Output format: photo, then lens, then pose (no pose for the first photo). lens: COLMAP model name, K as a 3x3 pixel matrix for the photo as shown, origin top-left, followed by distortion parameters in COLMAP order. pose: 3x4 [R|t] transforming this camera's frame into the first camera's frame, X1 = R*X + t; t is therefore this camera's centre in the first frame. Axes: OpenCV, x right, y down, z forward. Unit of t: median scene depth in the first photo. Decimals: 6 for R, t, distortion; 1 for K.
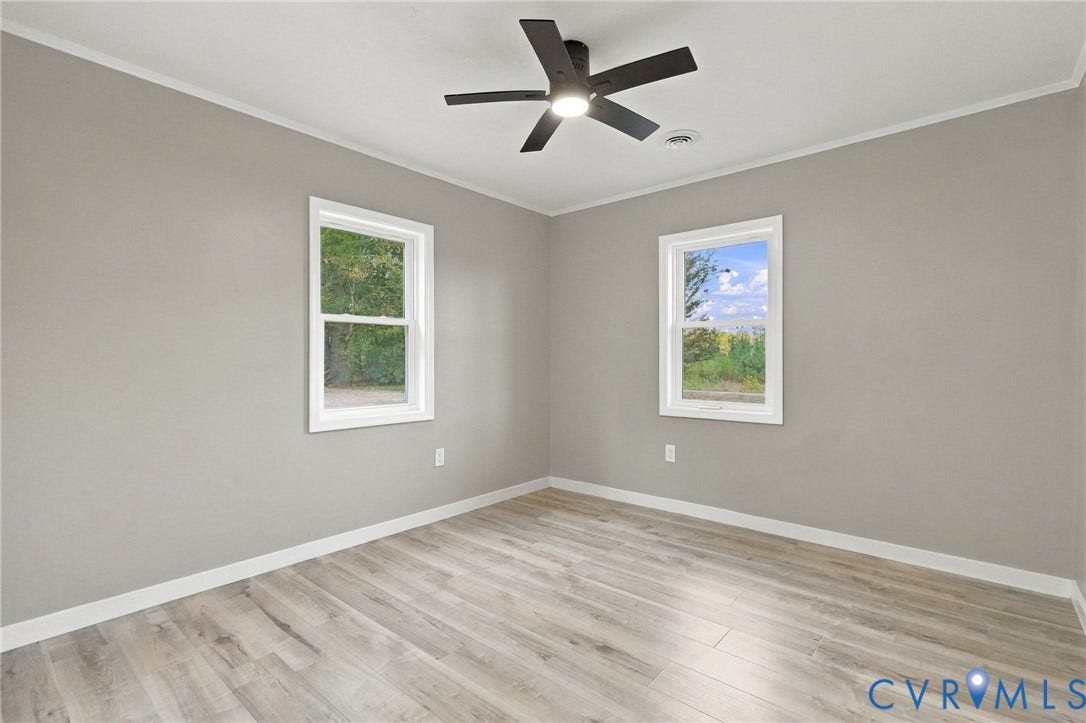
lens RADIAL K [[509.4, 0, 537.3], [0, 509.4, 356.2], [0, 0, 1]] dist [0.003419, -0.000297]
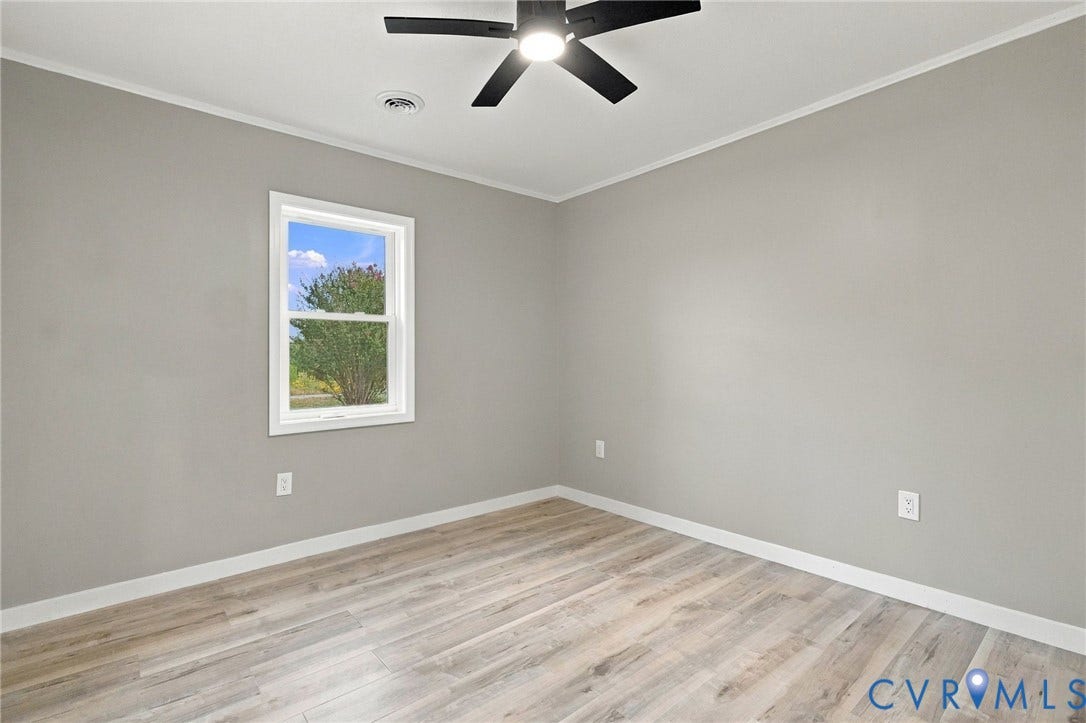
lens RADIAL K [[509.4, 0, 537.3], [0, 509.4, 356.2], [0, 0, 1]] dist [0.003419, -0.000297]
pose [[0.144220, 0.001728, 0.989544, -0.570193], [0.000074, 0.999998, -0.001757, 0.004618], [-0.989546, 0.000327, 0.144219, 0.697392]]
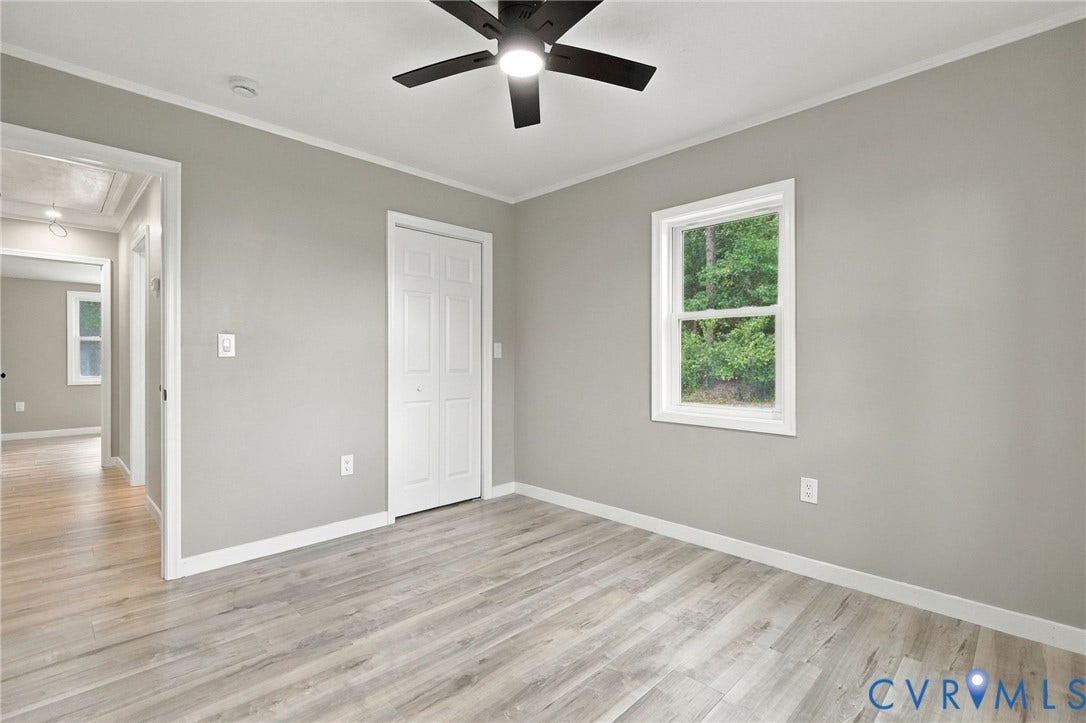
lens RADIAL K [[509.4, 0, 537.3], [0, 509.4, 356.2], [0, 0, 1]] dist [0.003419, -0.000297]
pose [[-0.064654, 0.006560, -0.997886, 0.720730], [0.001216, 0.999978, 0.006495, -0.000519], [0.997907, -0.000794, -0.064661, 0.842652]]
